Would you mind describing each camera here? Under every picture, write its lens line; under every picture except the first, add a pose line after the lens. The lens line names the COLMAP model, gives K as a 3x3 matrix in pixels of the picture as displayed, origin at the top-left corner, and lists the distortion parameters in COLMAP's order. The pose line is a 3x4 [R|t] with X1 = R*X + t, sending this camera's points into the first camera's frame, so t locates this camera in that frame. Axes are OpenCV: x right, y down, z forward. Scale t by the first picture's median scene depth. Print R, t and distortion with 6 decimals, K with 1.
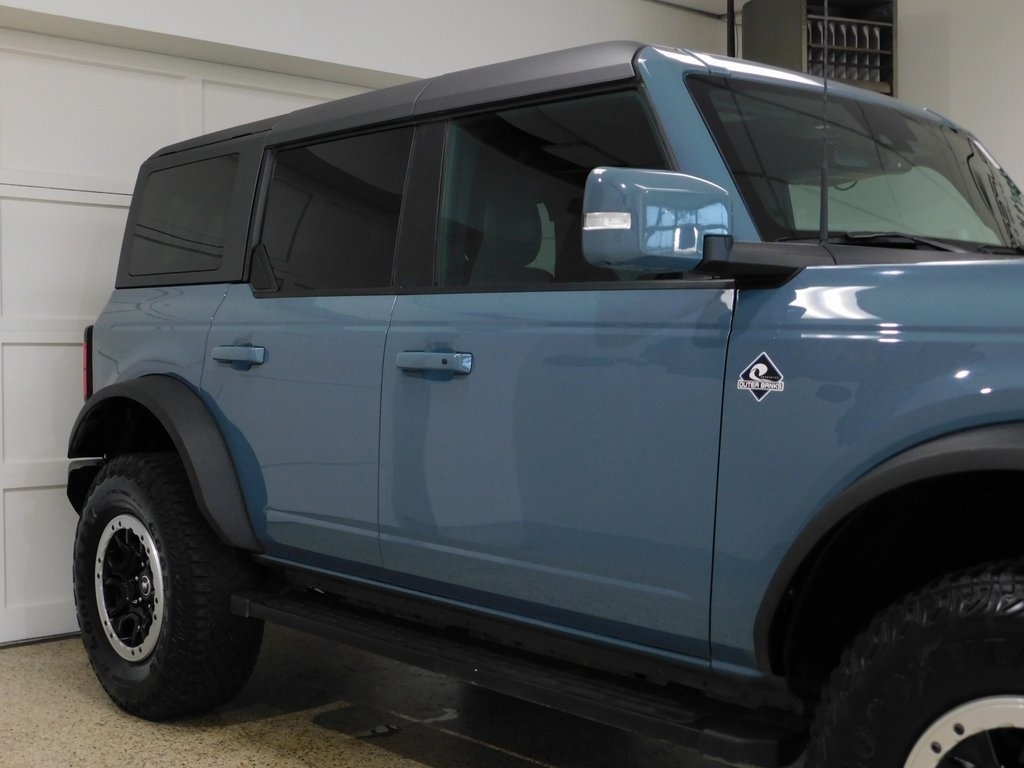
lens RADIAL K [[1282.1, 0, 512.0], [0, 1282.1, 384.0], [0, 0, 1]] dist [-0.013330, -0.004140]
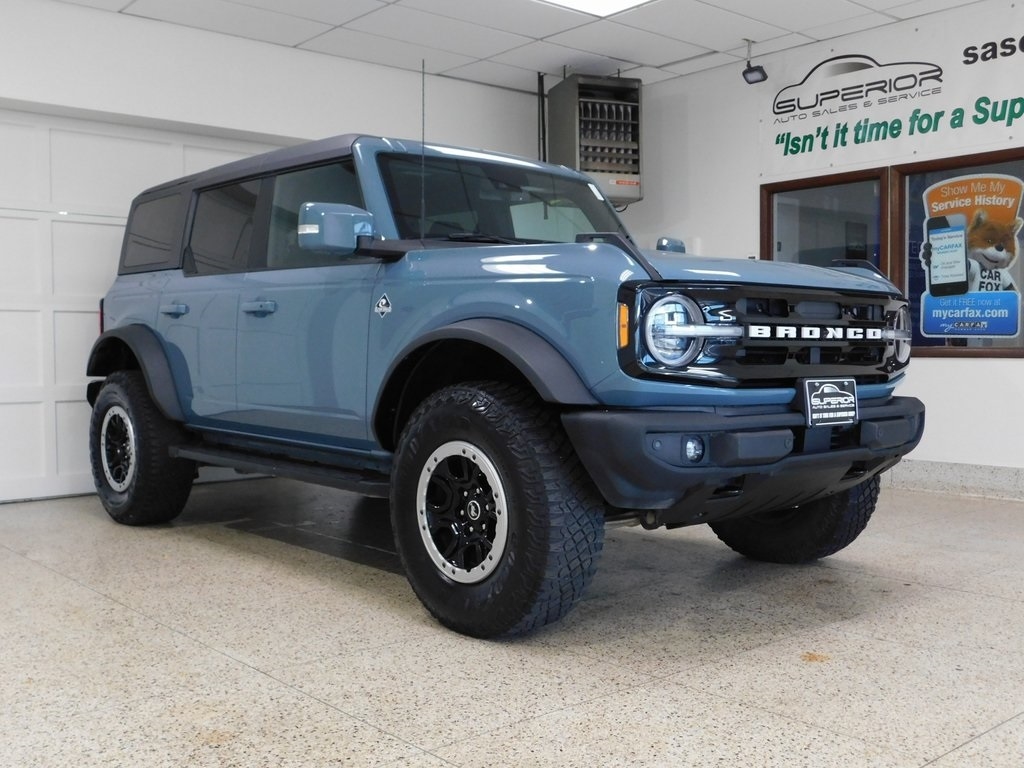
lens RADIAL K [[1043.4, 0, 512.0], [0, 1043.4, 384.0], [0, 0, 1]] dist [-0.011413, -0.006644]
pose [[0.999891, -0.002258, -0.014602, 0.247057], [0.002424, 0.999933, 0.011338, 0.058795], [0.014575, -0.011372, 0.999829, -0.380445]]
